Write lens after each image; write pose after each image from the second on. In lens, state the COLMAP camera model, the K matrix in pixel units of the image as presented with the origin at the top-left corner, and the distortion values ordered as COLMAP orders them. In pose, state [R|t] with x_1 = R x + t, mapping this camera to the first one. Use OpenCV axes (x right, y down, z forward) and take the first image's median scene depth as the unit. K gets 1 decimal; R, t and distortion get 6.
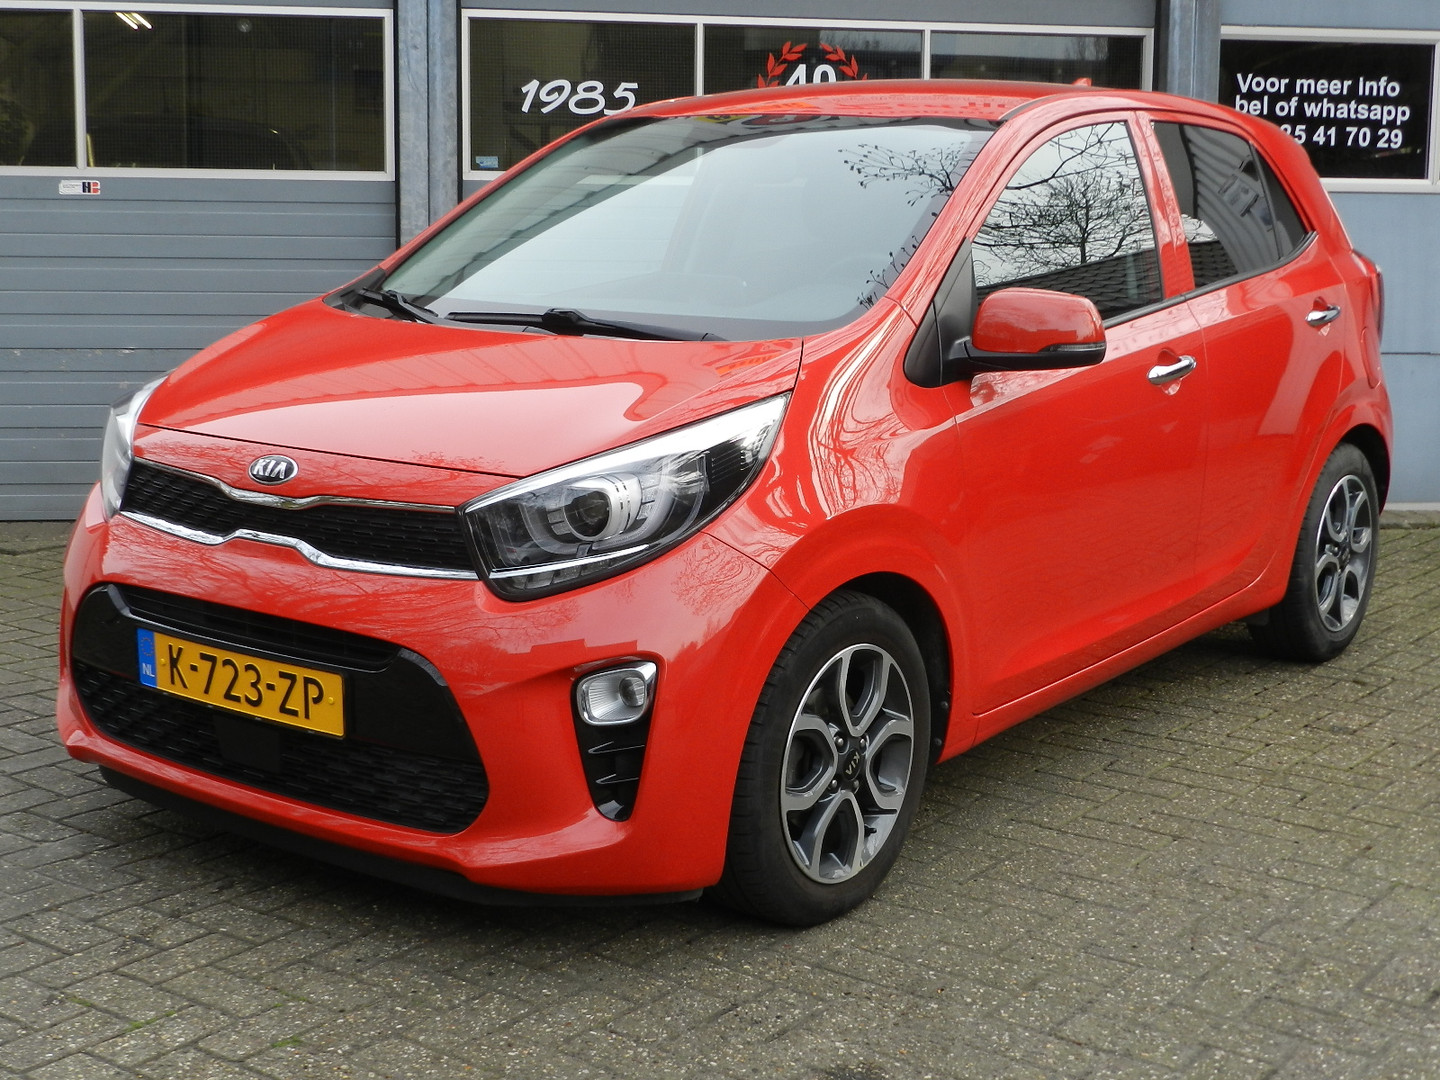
lens RADIAL K [[2005.3, 0, 701.5], [0, 2005.3, 536.5], [0, 0, 1]] dist [0.020703, -0.022612]
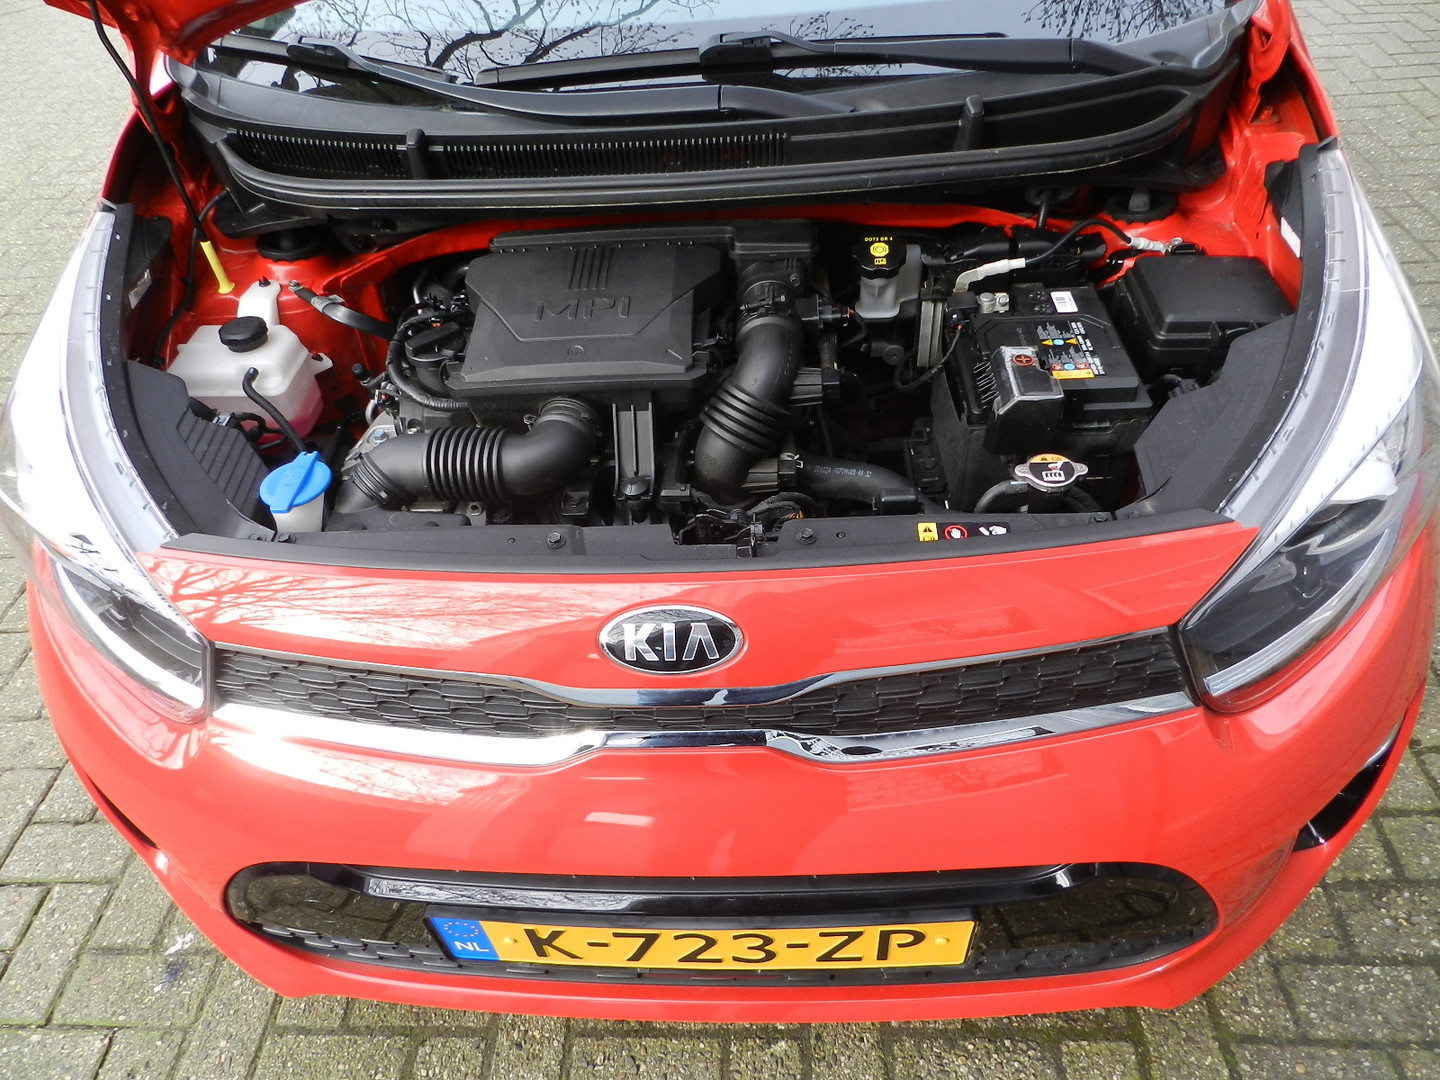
lens RADIAL K [[976.8, 0, 720.0], [0, 976.8, 540.0], [0, 0, 1]] dist [0.001937, -0.002517]
pose [[0.815739, -0.450388, 0.362934, -0.246824], [0.182398, 0.795739, 0.577521, -0.162967], [-0.548909, -0.404907, 0.731265, 0.743280]]
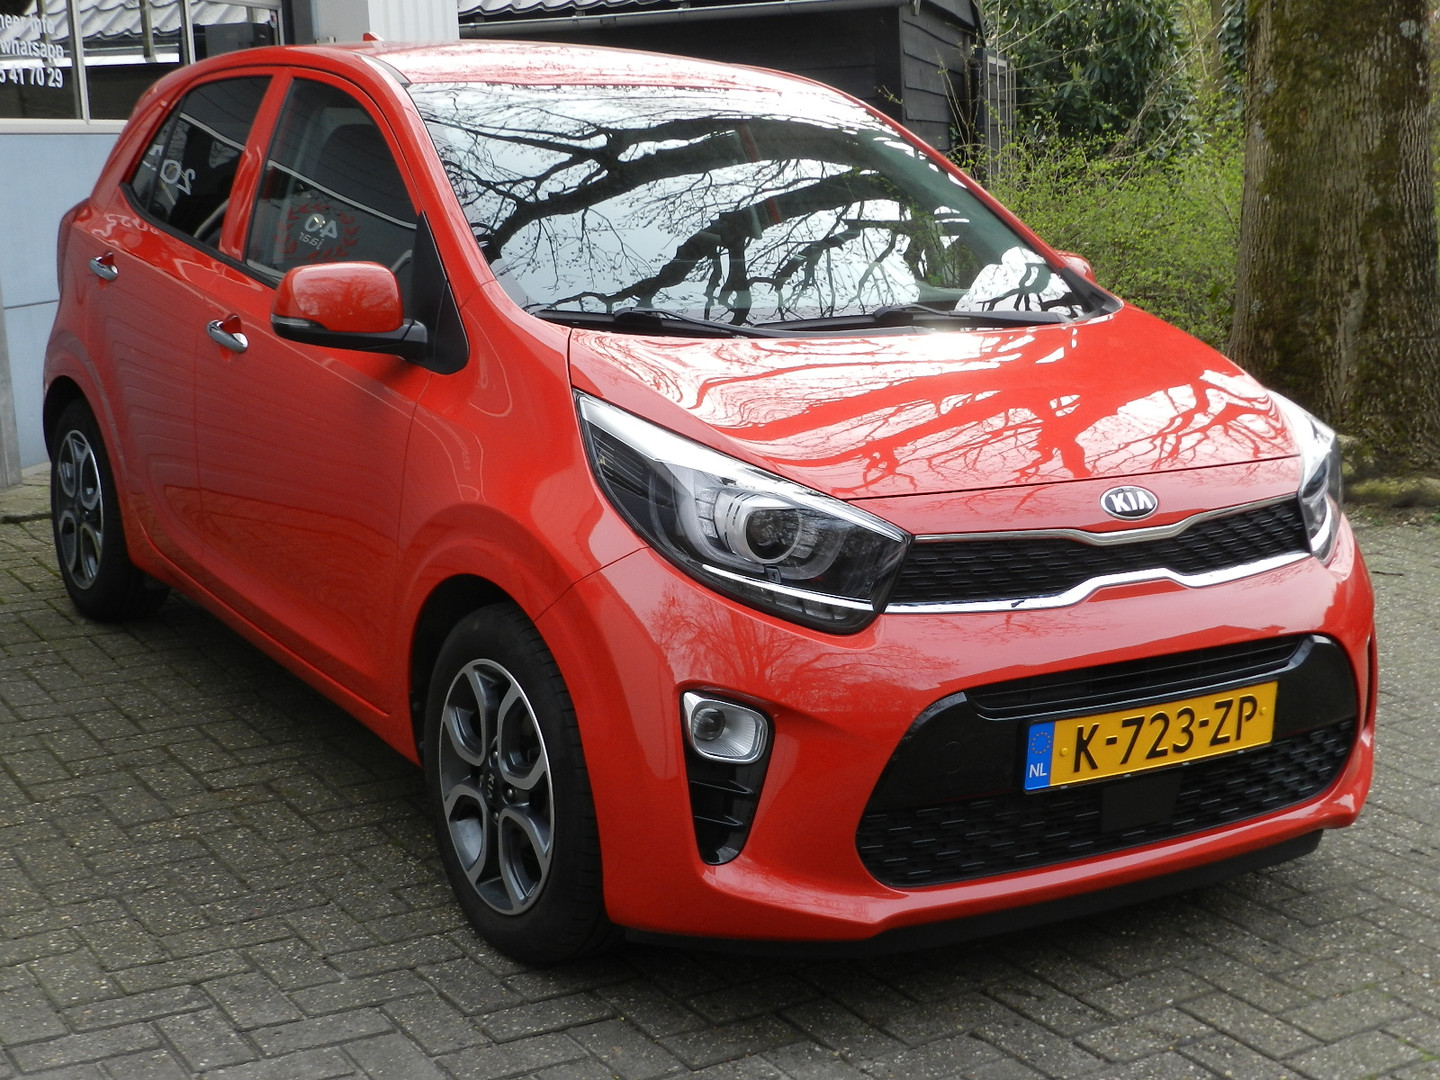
lens RADIAL K [[2005.3, 0, 701.5], [0, 2005.3, 536.5], [0, 0, 1]] dist [0.020703, -0.022612]
pose [[0.361247, -0.198137, 0.911176, -0.999062], [0.151838, 0.976621, 0.152170, -0.166853], [-0.920025, 0.083381, 0.382886, 0.739385]]
